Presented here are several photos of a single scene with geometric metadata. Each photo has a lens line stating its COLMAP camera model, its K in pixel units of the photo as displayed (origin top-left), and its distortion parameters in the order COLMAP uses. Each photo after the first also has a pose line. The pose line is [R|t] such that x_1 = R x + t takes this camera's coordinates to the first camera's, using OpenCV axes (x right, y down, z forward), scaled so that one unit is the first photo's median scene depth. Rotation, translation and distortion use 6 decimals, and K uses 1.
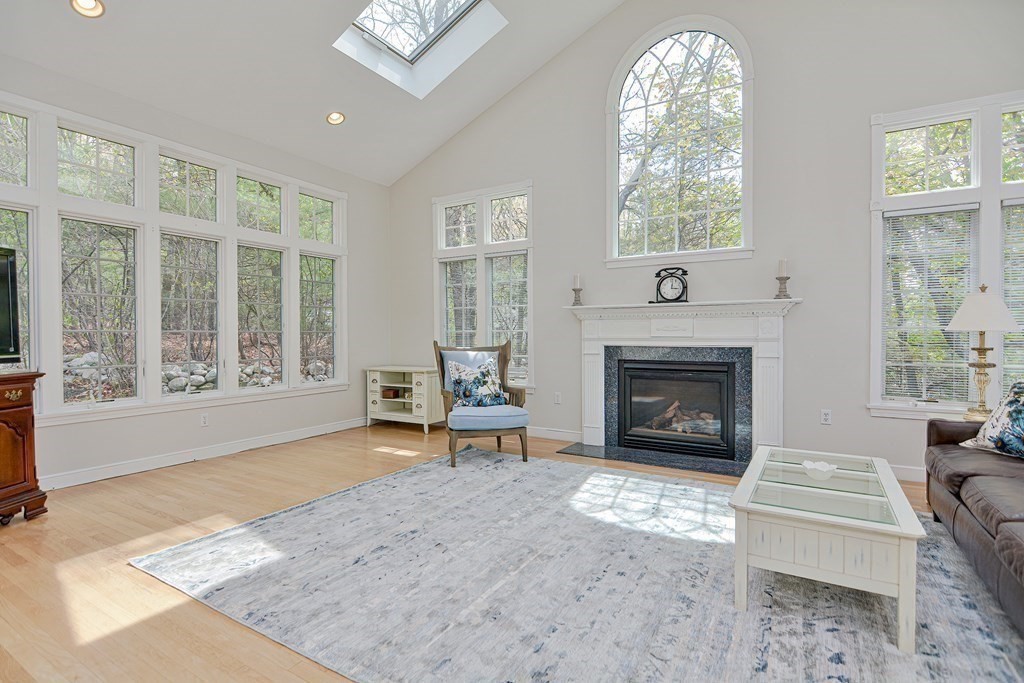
lens RADIAL K [[498.1, 0, 502.3], [0, 498.1, 342.8], [0, 0, 1]] dist [-0.009002, -0.004113]
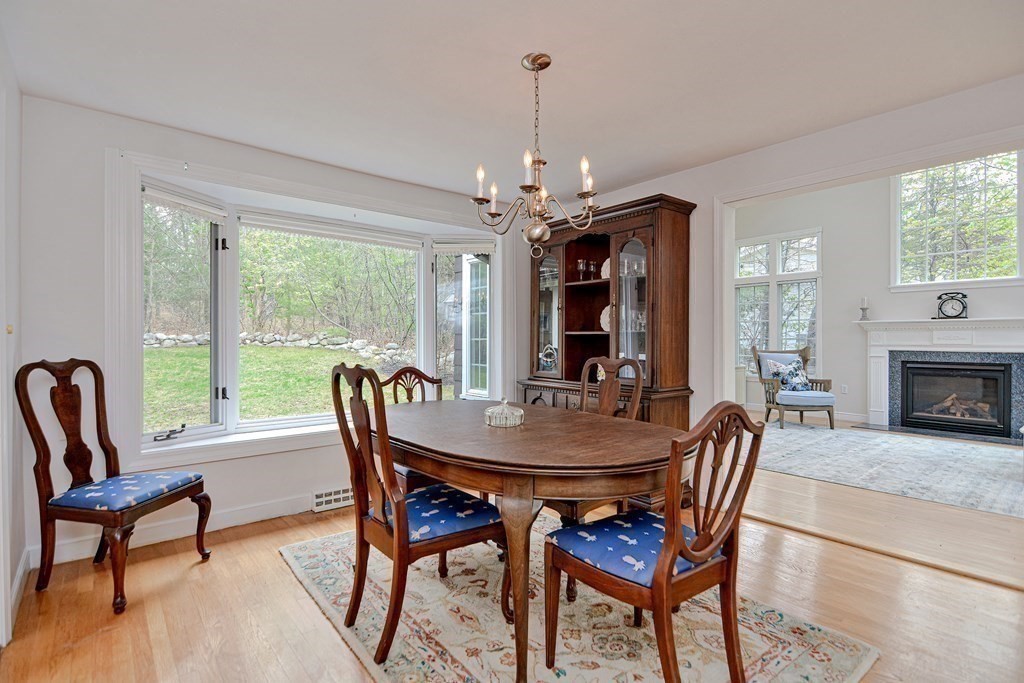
lens RADIAL K [[498.1, 0, 515.0], [0, 498.1, 339.5], [0, 0, 1]] dist [-0.009002, -0.004113]
pose [[0.944580, 0.003024, -0.328268, -0.334438], [-0.006765, 0.999925, -0.010258, -0.002792], [0.328212, 0.011910, 0.944529, -0.638147]]
